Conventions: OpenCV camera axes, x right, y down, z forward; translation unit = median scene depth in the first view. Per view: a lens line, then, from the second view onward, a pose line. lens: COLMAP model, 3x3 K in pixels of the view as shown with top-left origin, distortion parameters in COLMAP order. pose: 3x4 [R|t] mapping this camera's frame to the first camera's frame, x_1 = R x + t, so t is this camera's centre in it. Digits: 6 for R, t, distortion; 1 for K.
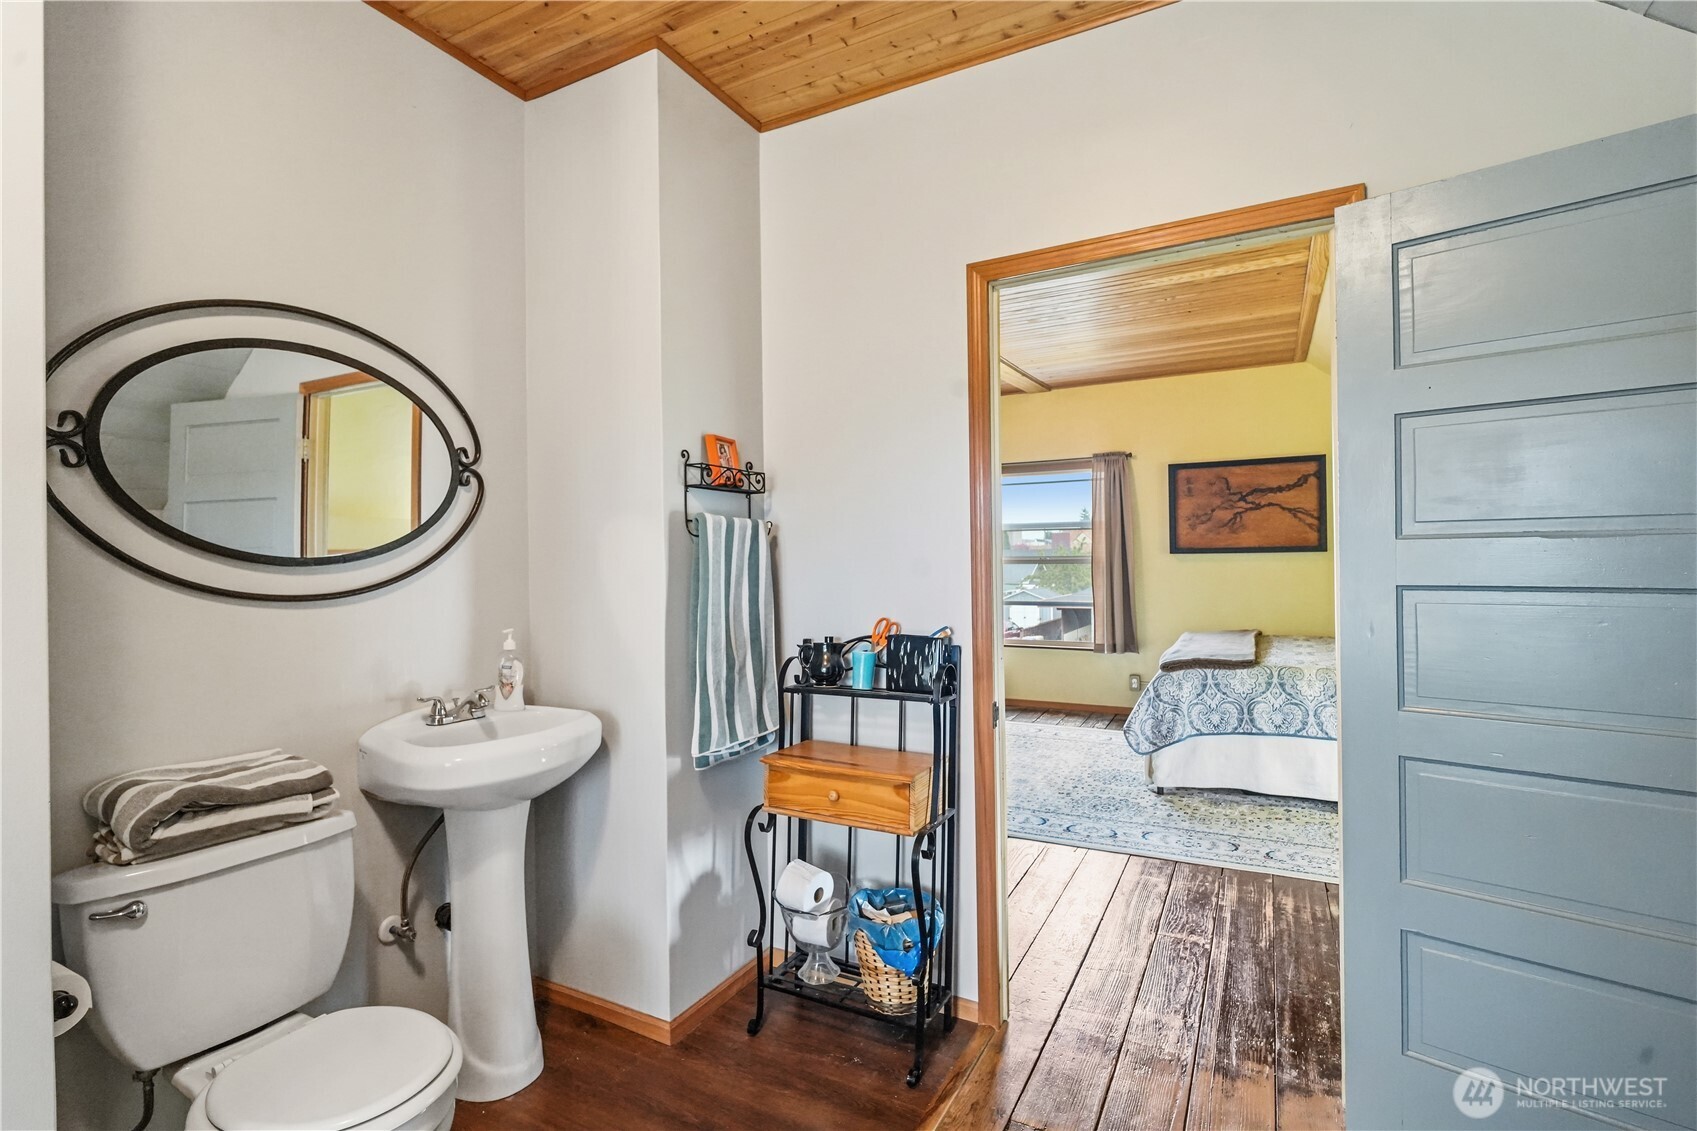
lens RADIAL K [[778.0, 0, 848.5], [0, 778.0, 565.5], [0, 0, 1]] dist [-0.001521, -0.000109]
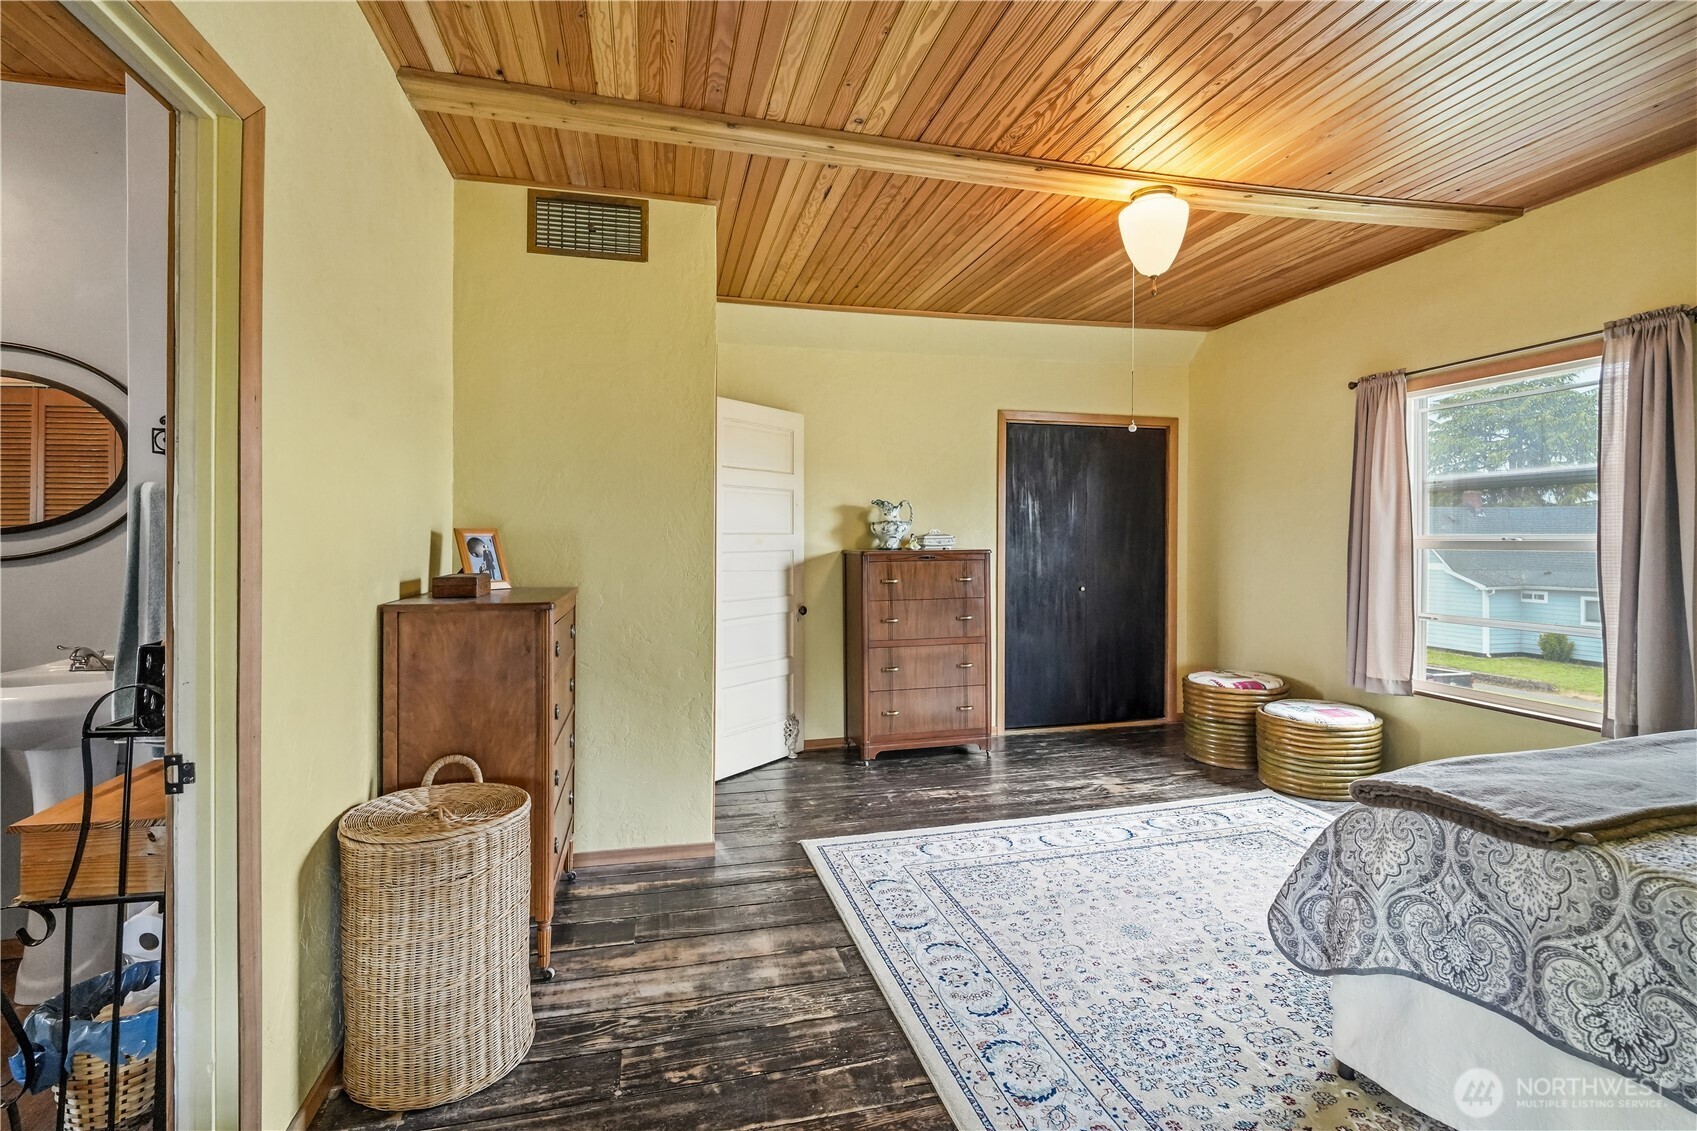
lens RADIAL K [[795.8, 0, 856.1], [0, 795.8, 543.7], [0, 0, 1]] dist [-0.000827, -0.000066]
pose [[0.679547, 0.015627, -0.733465, 0.556763], [-0.012518, 0.999875, 0.009705, -0.009524], [0.733525, 0.002586, 0.679658, 0.504222]]
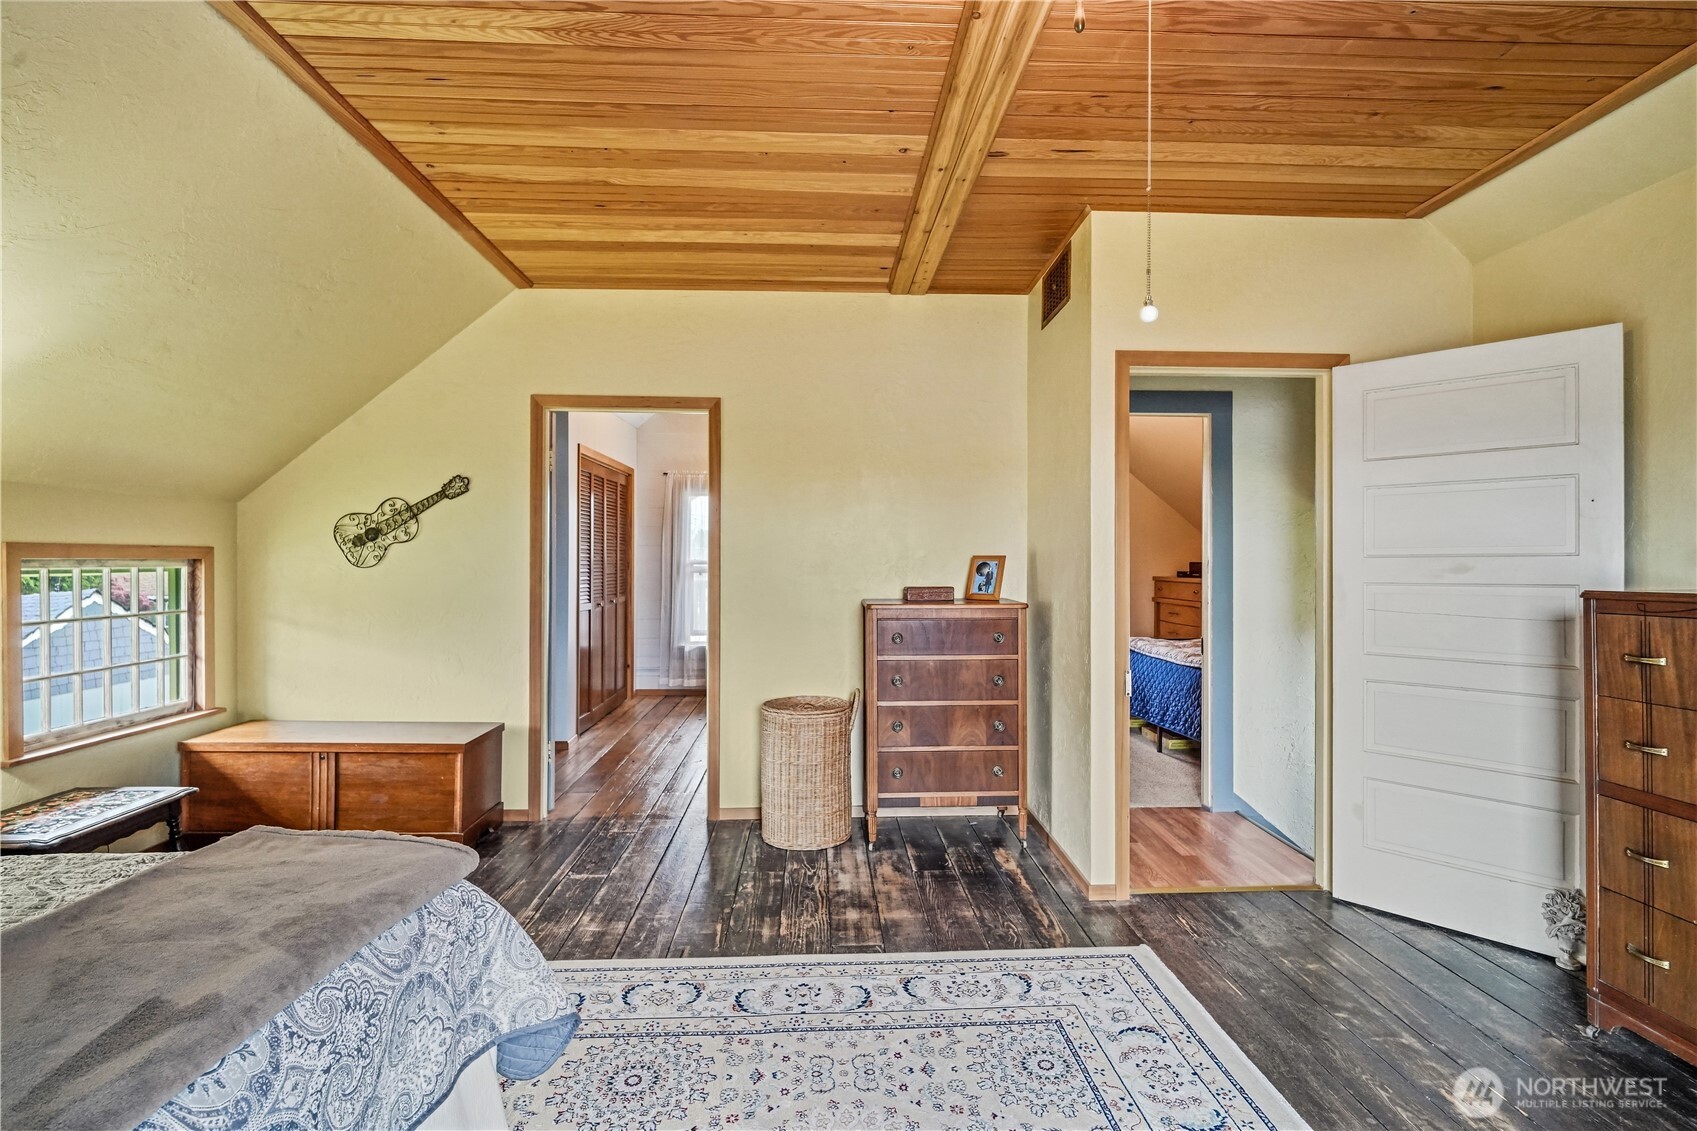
lens RADIAL K [[786.8, 0, 845.6], [0, 786.8, 556.1], [0, 0, 1]] dist [-0.003644, -0.000767]
pose [[-0.860184, 0.004421, -0.509964, 0.455824], [0.002763, 0.999988, 0.004008, -0.015088], [0.509976, 0.002039, -0.860186, 1.455753]]
